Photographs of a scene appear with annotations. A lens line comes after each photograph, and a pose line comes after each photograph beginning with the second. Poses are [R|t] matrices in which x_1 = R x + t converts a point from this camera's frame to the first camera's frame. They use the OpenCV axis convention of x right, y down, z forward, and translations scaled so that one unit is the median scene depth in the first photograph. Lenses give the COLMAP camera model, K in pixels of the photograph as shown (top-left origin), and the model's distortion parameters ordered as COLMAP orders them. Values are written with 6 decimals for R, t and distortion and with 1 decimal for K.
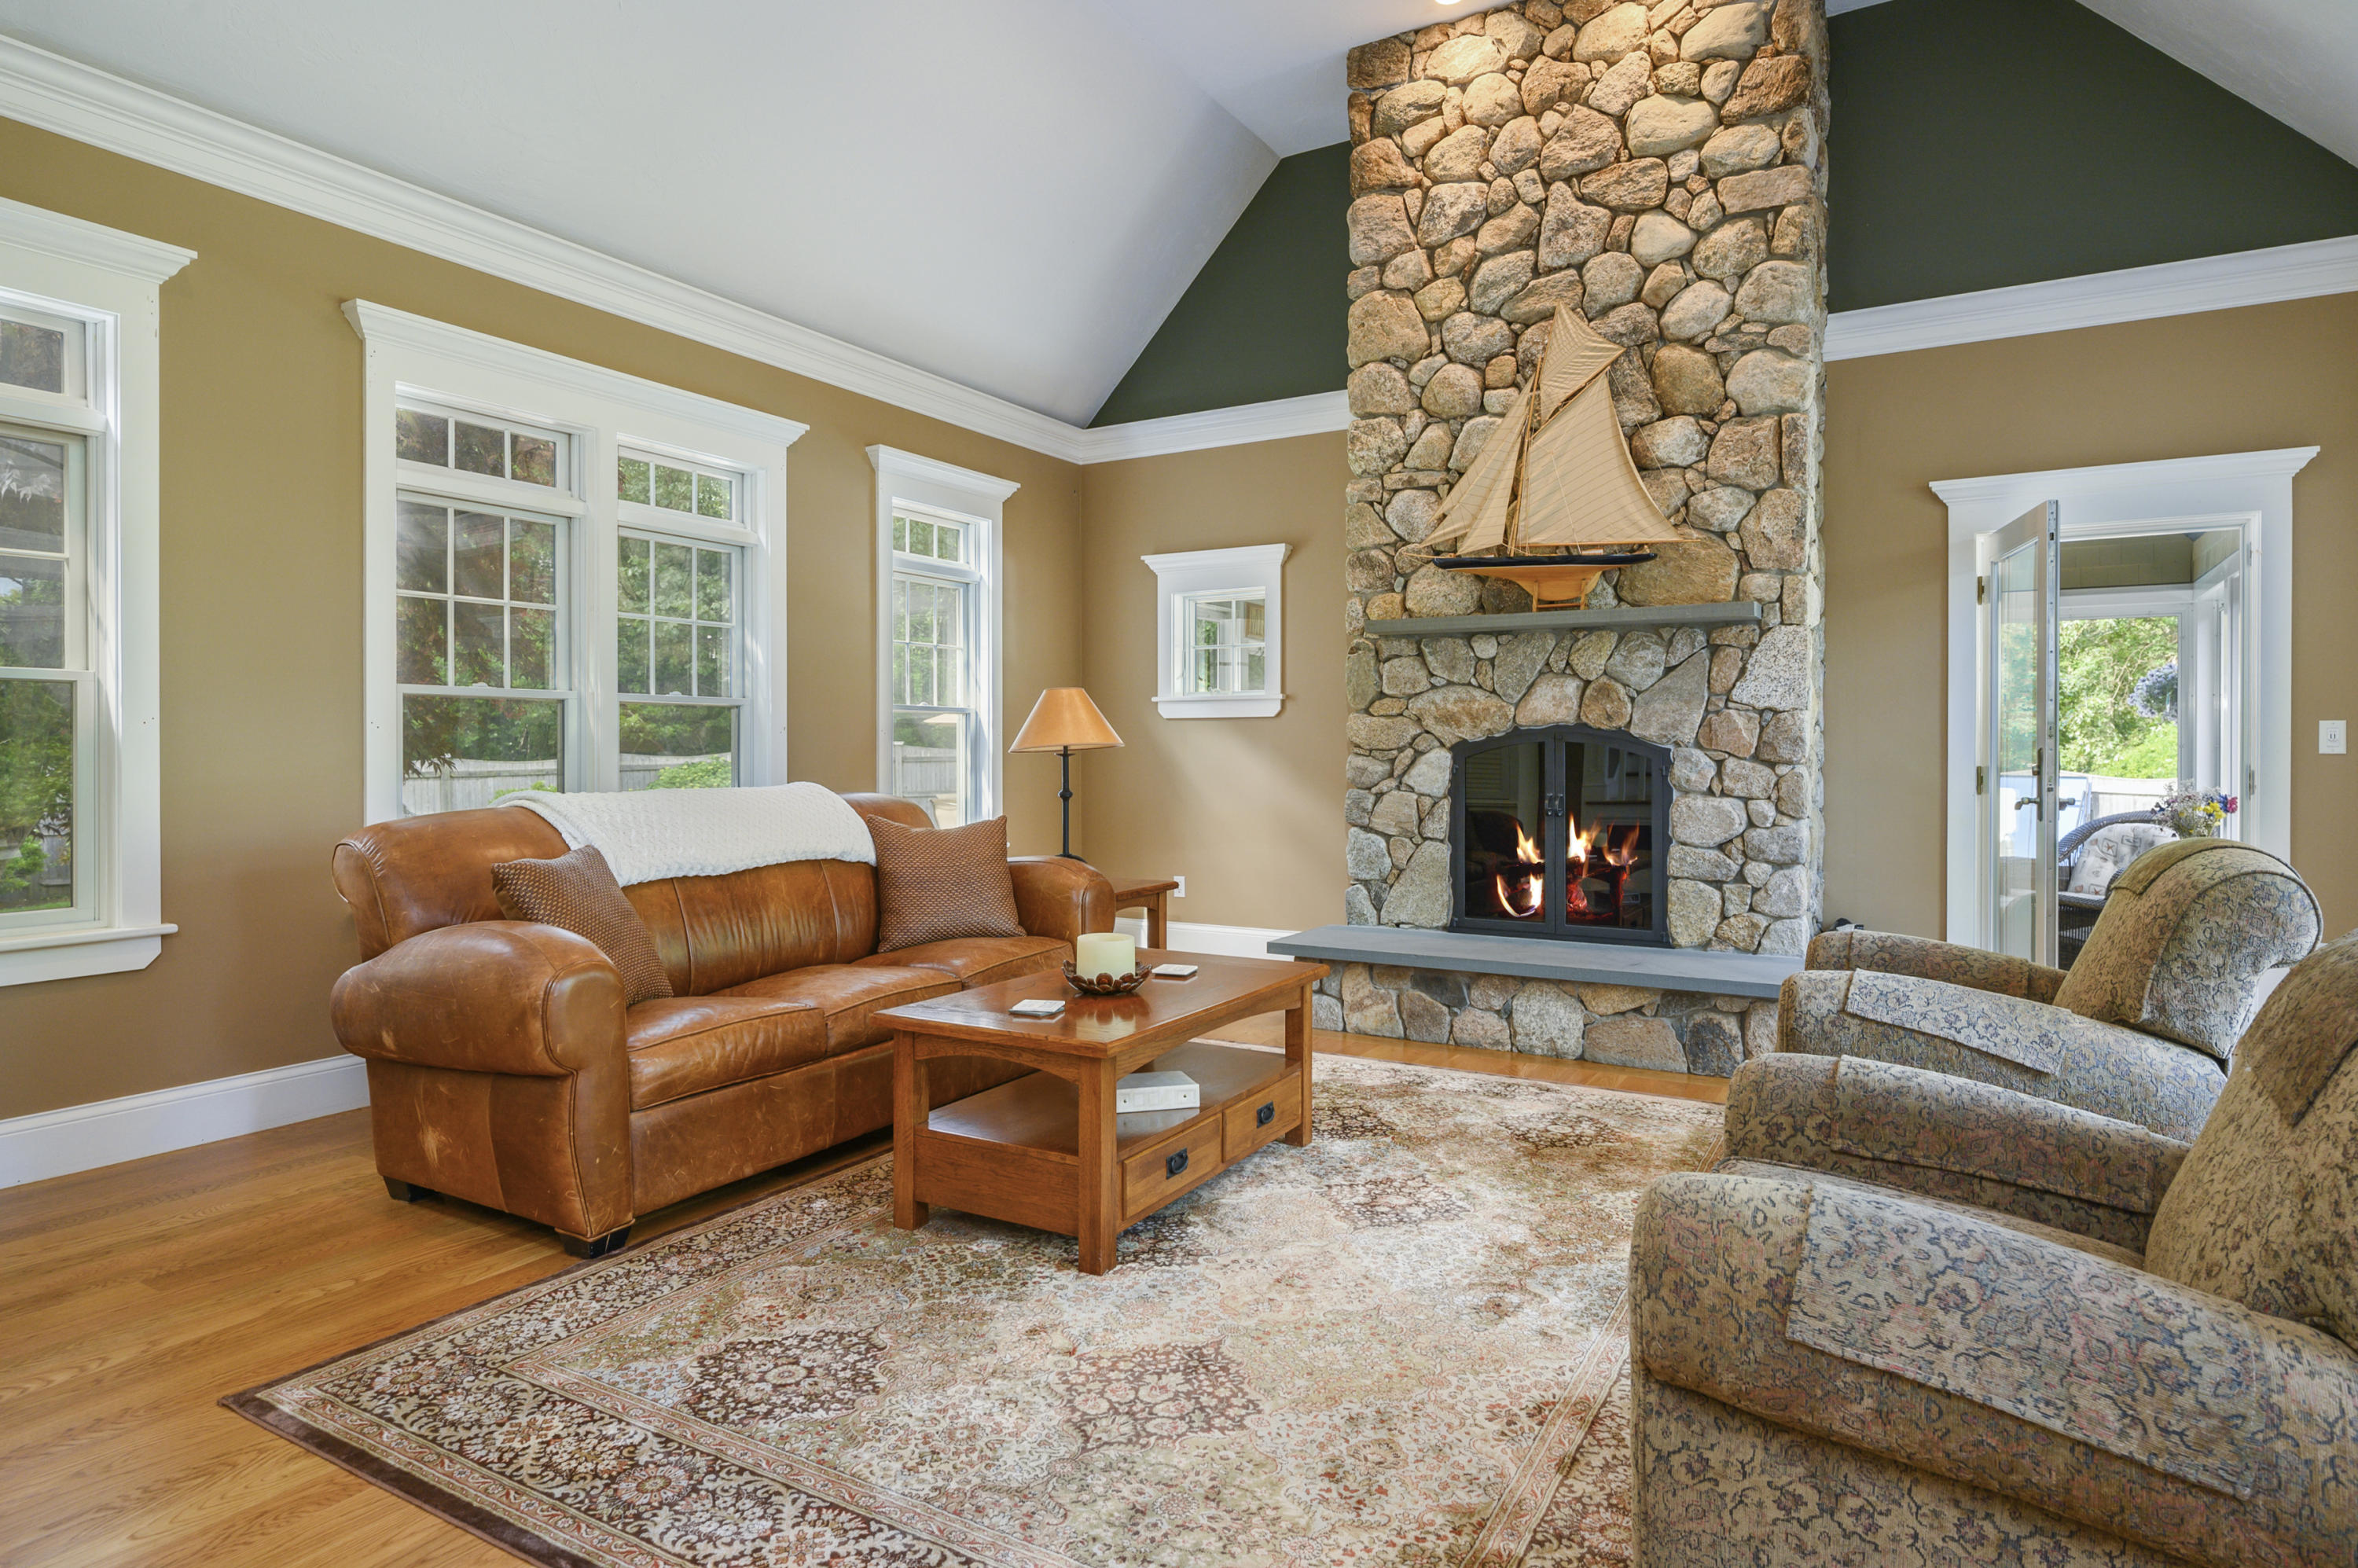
lens RADIAL K [[1319.9, 0, 1174.6], [0, 1319.9, 754.8], [0, 0, 1]] dist [-0.004935, -0.000274]
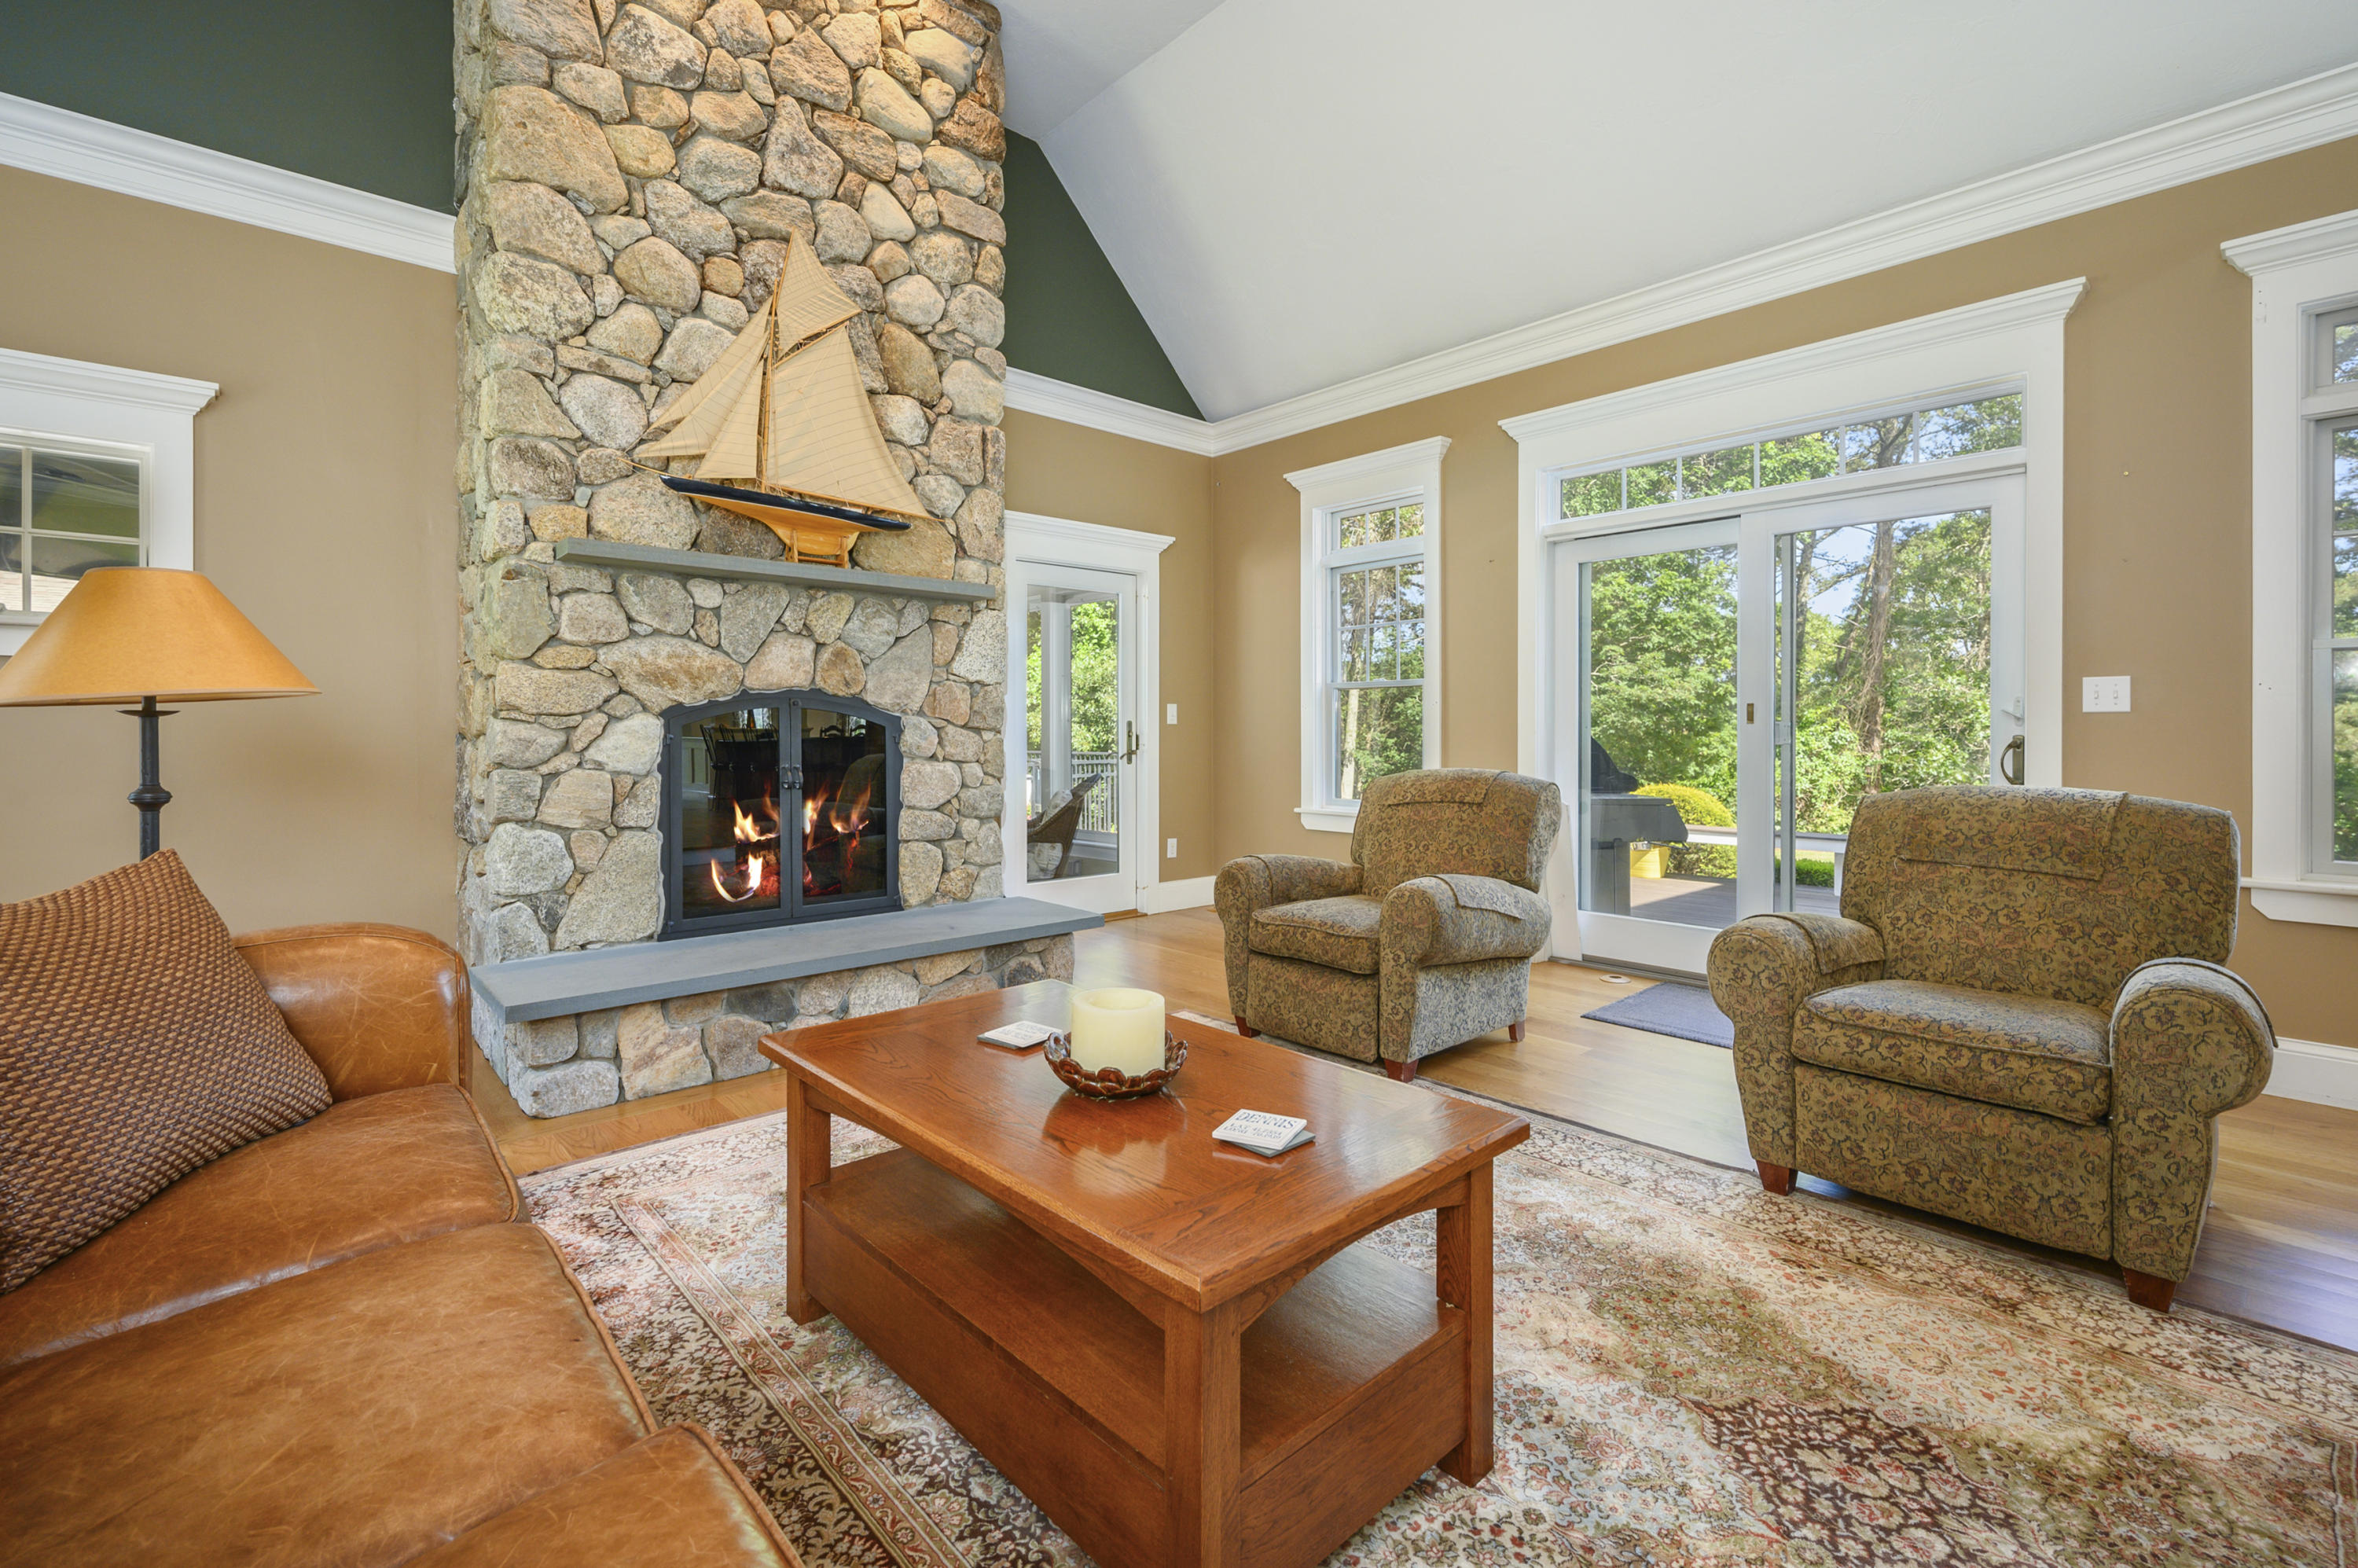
lens RADIAL K [[1044.2, 0, 1190.7], [0, 1044.2, 730.8], [0, 0, 1]] dist [0.001085, 0.000009]
pose [[0.279653, -0.000701, 0.960101, -0.331720], [0.004219, 0.999991, -0.000499, 0.007869], [-0.960092, 0.004190, 0.279653, 0.535733]]
